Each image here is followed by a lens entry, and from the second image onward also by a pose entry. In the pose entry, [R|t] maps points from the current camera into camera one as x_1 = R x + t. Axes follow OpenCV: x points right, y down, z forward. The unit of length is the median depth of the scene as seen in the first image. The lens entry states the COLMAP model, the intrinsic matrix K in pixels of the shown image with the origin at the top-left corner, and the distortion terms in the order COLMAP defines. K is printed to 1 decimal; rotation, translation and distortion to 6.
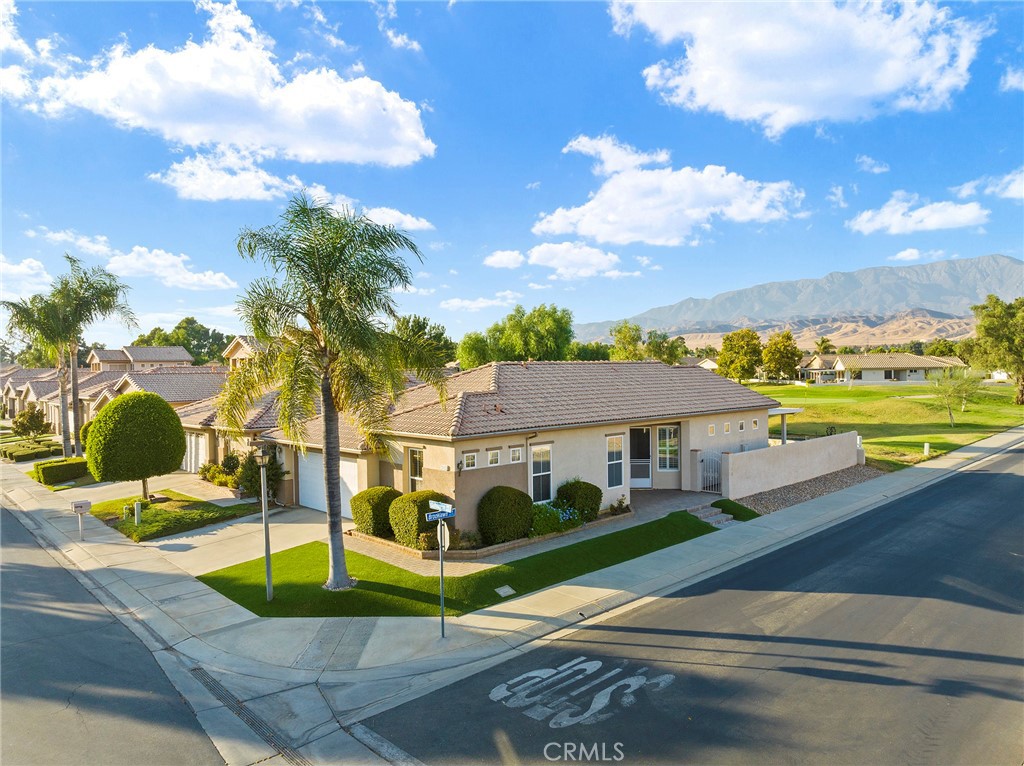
lens RADIAL K [[718.9, 0, 512.0], [0, 718.9, 383.0], [0, 0, 1]] dist [-0.047519, 0.012604]
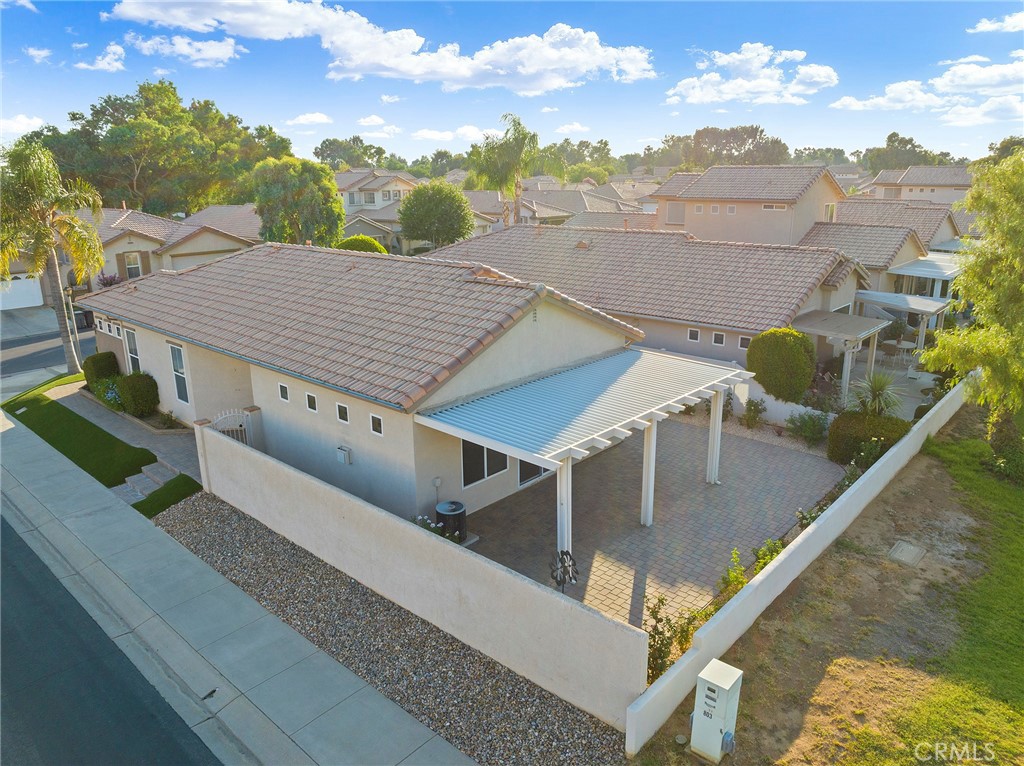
lens RADIAL K [[718.9, 0, 512.0], [0, 718.9, 383.0], [0, 0, 1]] dist [-0.047519, 0.012604]
pose [[0.080853, 0.290283, -0.953519, 1.727636], [-0.015008, 0.956897, 0.290039, -0.237644], [0.996613, -0.009140, 0.081725, 2.273422]]
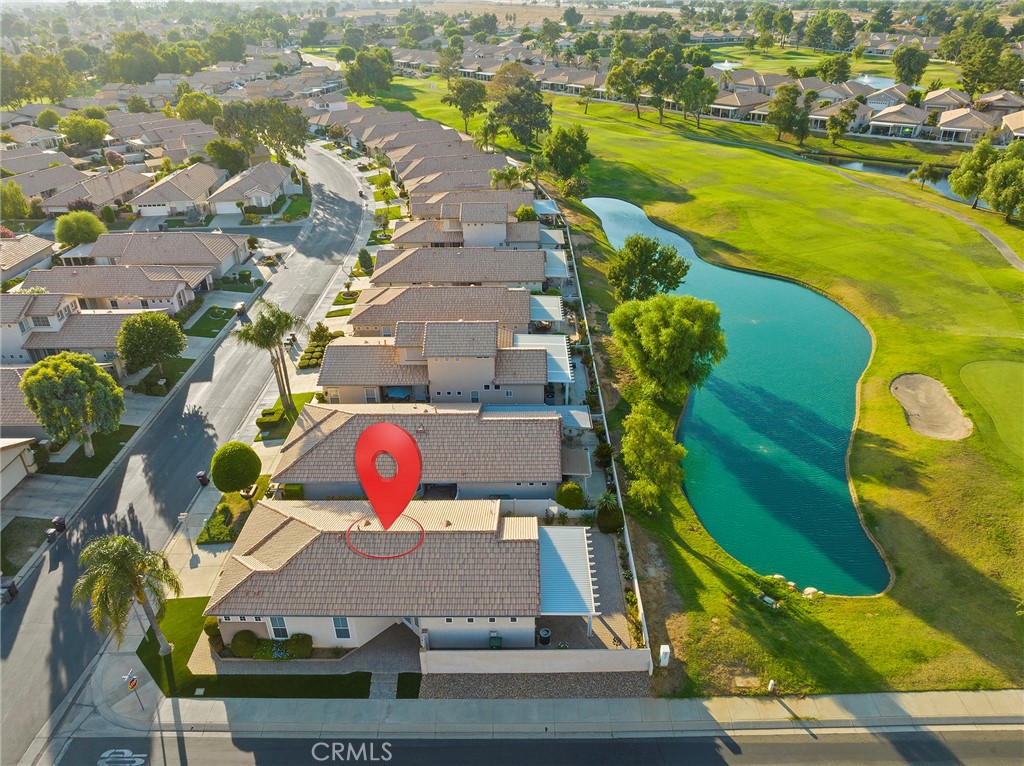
lens RADIAL K [[718.9, 0, 512.0], [0, 718.9, 383.0], [0, 0, 1]] dist [-0.047519, 0.012604]
pose [[0.726062, 0.335850, -0.600032, 2.089755], [-0.014349, 0.879820, 0.475090, -1.997993], [0.687480, -0.336335, 0.643623, 0.684400]]
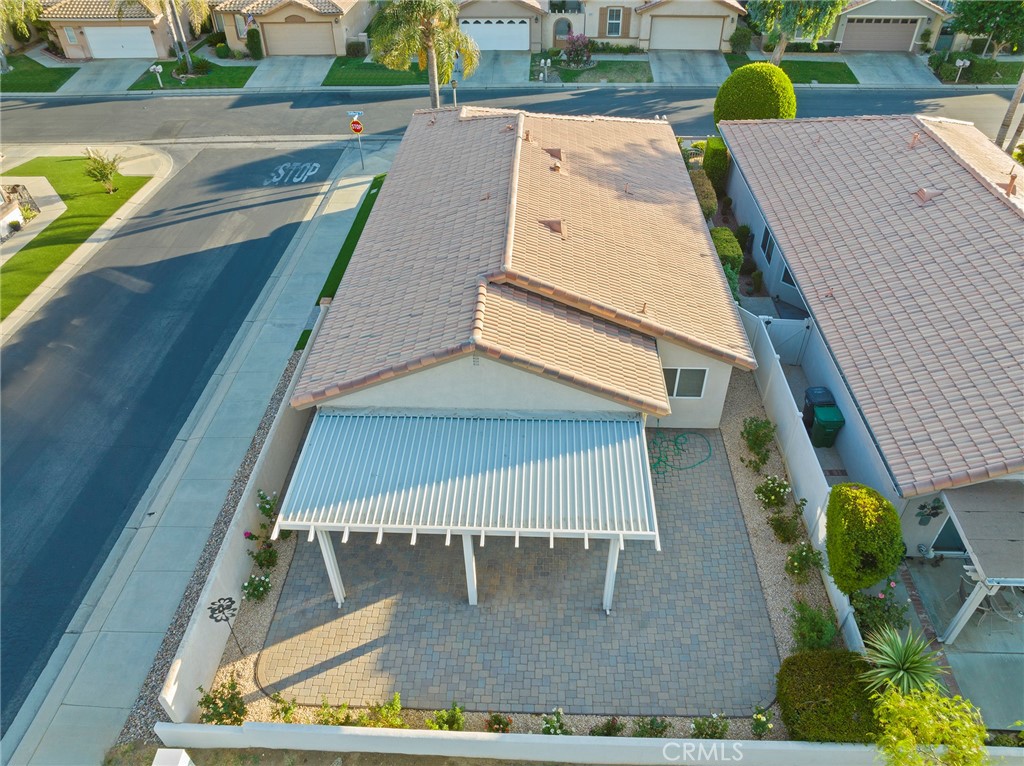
lens RADIAL K [[718.9, 0, 512.0], [0, 718.9, 383.0], [0, 0, 1]] dist [-0.047519, 0.012604]
pose [[-0.711904, 0.463286, -0.527786, 1.157633], [0.004095, 0.754261, 0.656562, -0.677933], [0.702264, 0.465248, -0.538859, 3.021398]]
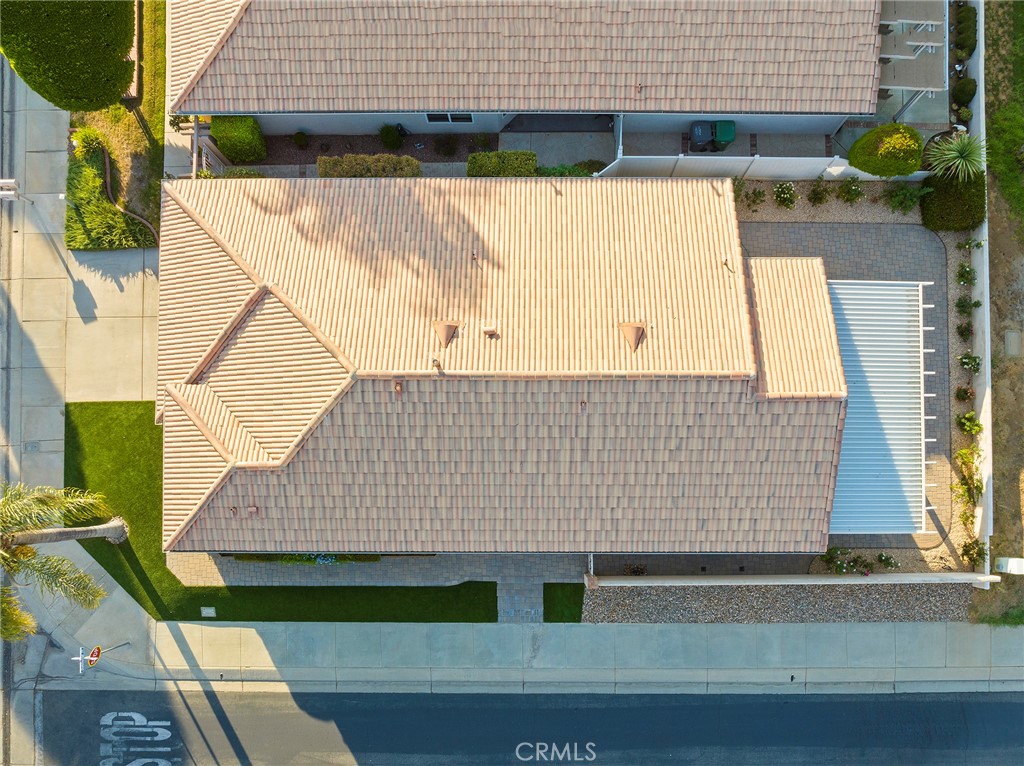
lens RADIAL K [[765.8, 0, 512.0], [0, 765.8, 383.0], [0, 0, 1]] dist [-0.005030, -0.057557]
pose [[0.731718, 0.681430, -0.015541, 0.165709], [-0.022088, 0.046494, 0.998674, -1.417154], [0.681250, -0.730405, 0.049072, 1.972974]]
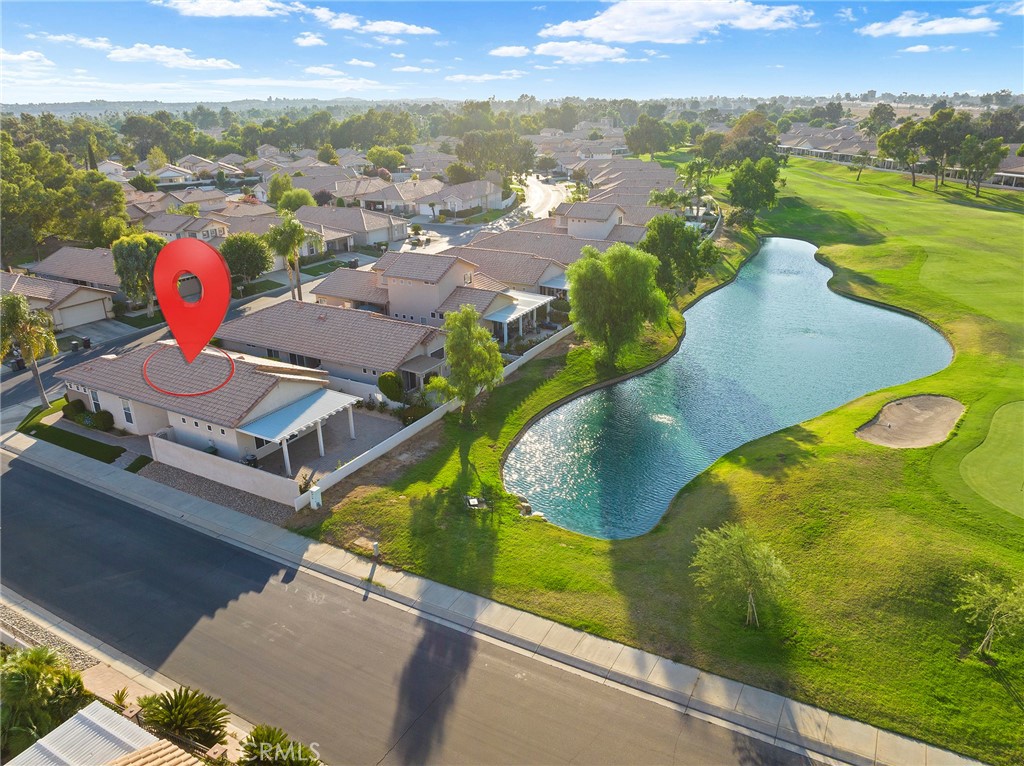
lens RADIAL K [[718.9, 0, 512.0], [0, 718.9, 383.0], [0, 0, 1]] dist [-0.047519, 0.012604]
pose [[0.306148, 0.354229, -0.883626, 3.701209], [-0.016934, 0.930074, 0.366981, -1.192424], [0.951833, -0.097387, 0.290739, 2.469081]]
